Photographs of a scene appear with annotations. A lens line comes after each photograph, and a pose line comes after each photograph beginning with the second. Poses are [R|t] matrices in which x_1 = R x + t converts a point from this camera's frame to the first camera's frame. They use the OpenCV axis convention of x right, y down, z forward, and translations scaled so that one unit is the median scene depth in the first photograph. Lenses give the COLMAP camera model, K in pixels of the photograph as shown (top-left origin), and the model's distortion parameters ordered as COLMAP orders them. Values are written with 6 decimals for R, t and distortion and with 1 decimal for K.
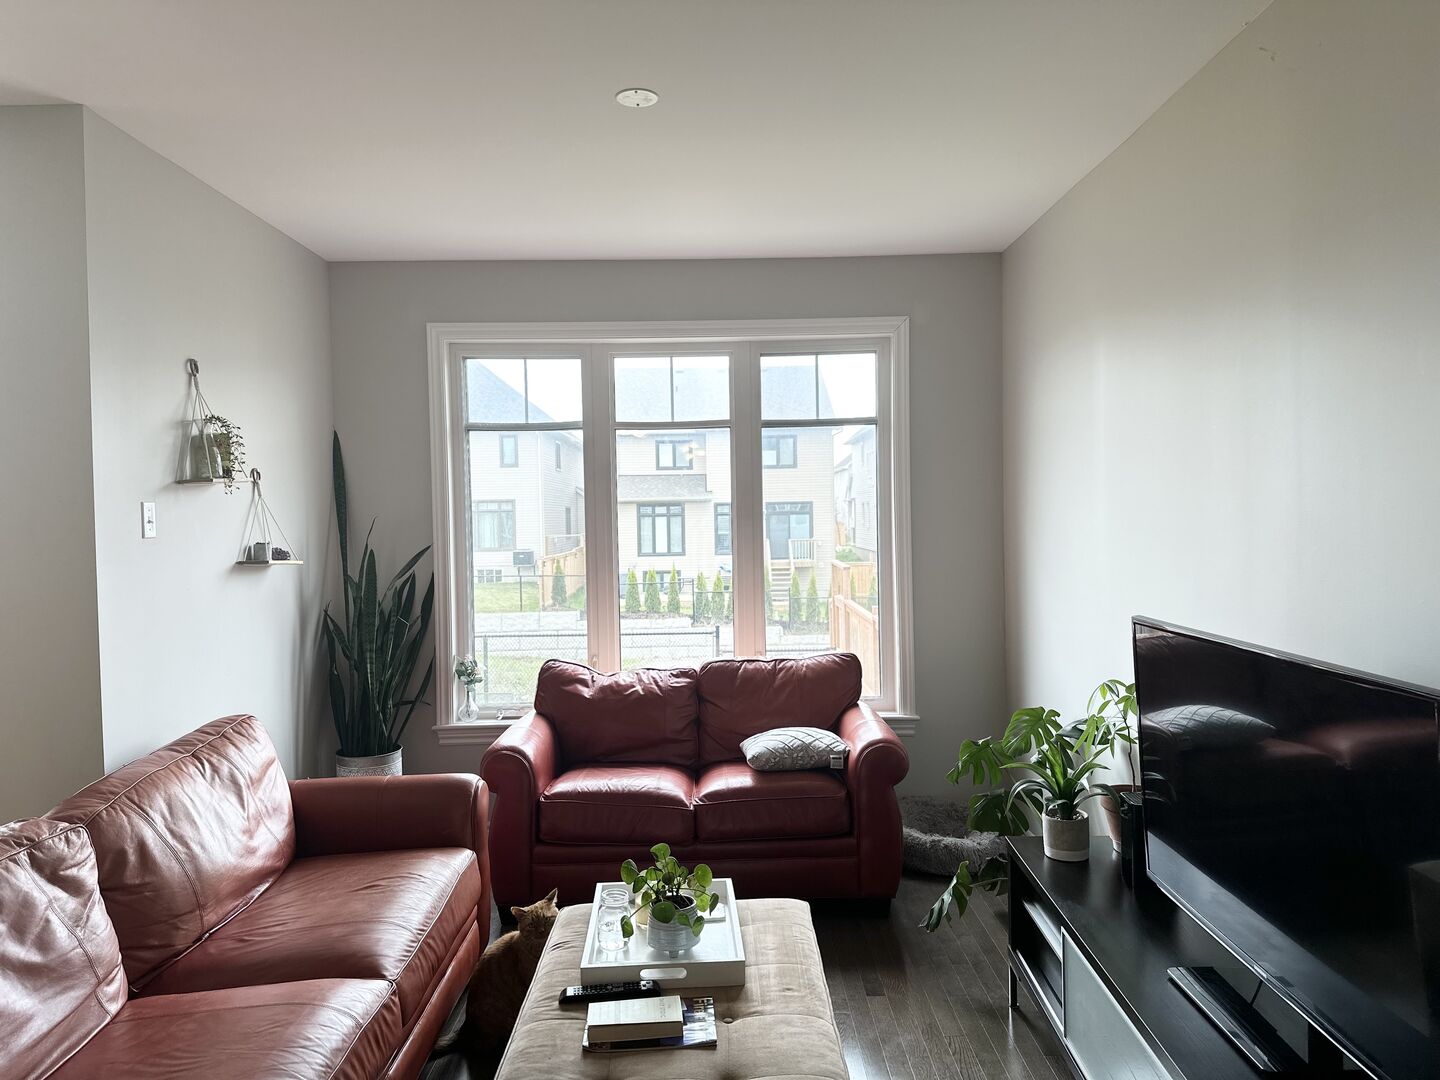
lens RADIAL K [[993.2, 0, 716.7], [0, 993.2, 540.2], [0, 0, 1]] dist [0.161457, -0.258437]
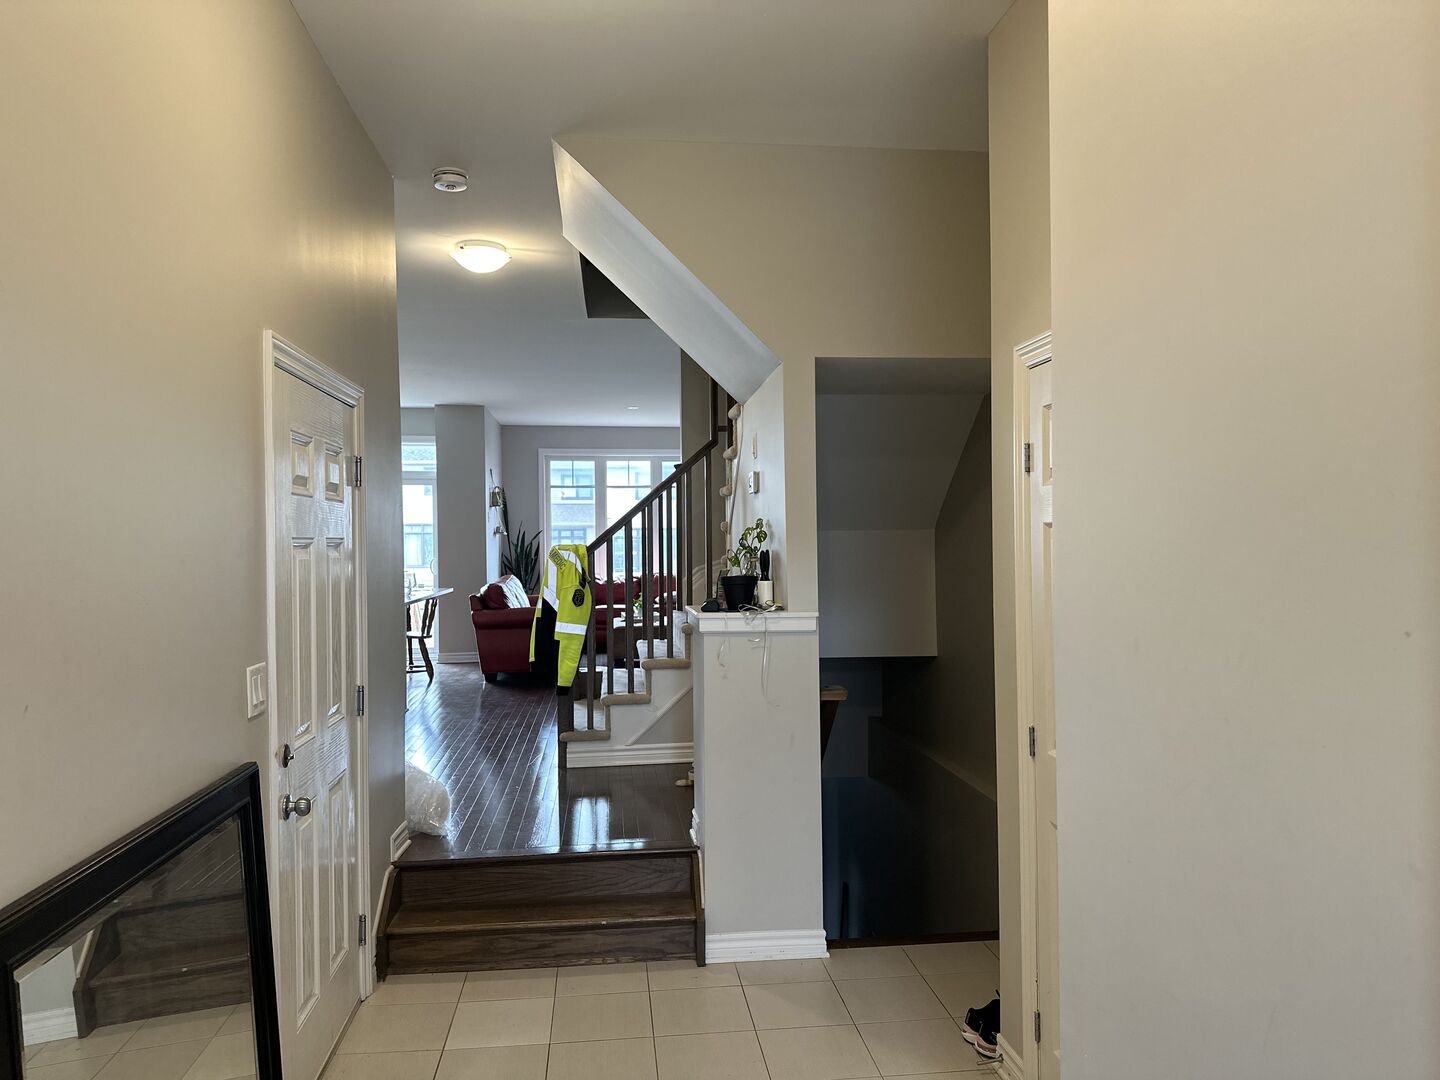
lens RADIAL K [[1011.3, 0, 709.9], [0, 1011.3, 541.6], [0, 0, 1]] dist [0.037586, -0.040805]
pose [[0.994420, 0.013993, 0.104564, -0.118682], [-0.010896, 0.999486, -0.030136, 0.116676], [-0.104932, 0.028828, 0.994061, -1.825944]]
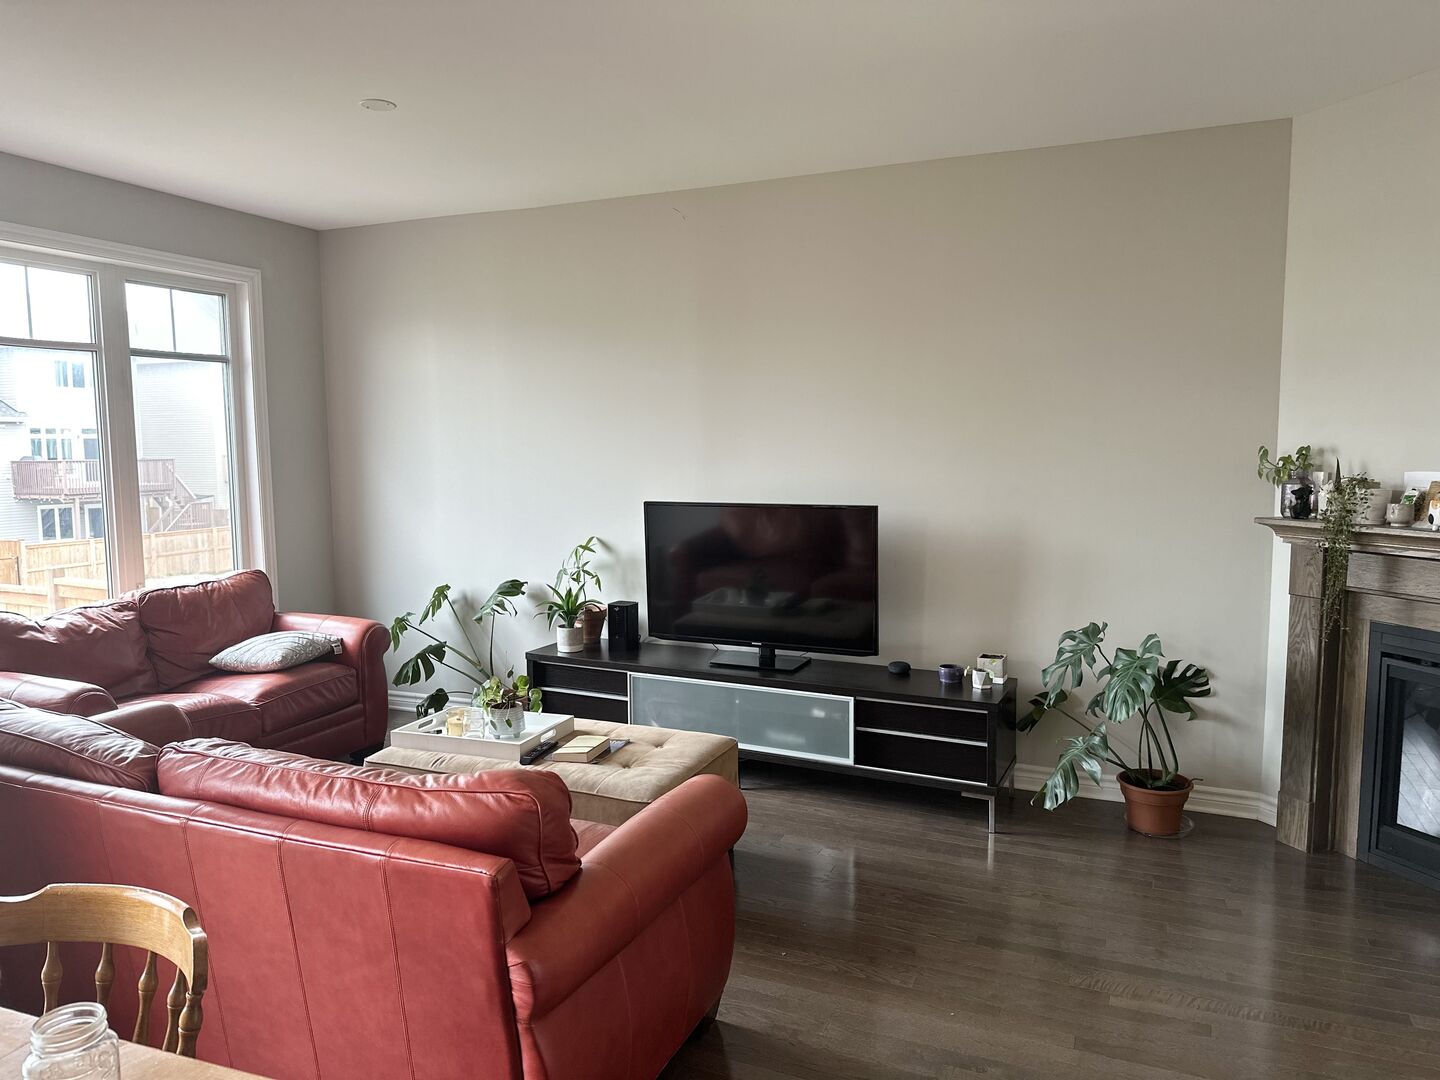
lens RADIAL K [[1048.3, 0, 720.5], [0, 1048.3, 526.7], [0, 0, 1]] dist [0.042204, -0.052169]
pose [[0.394590, -0.061146, 0.916821, -0.744365], [0.018699, 0.998111, 0.058520, 0.005677], [-0.918667, -0.005948, 0.394988, 0.056156]]
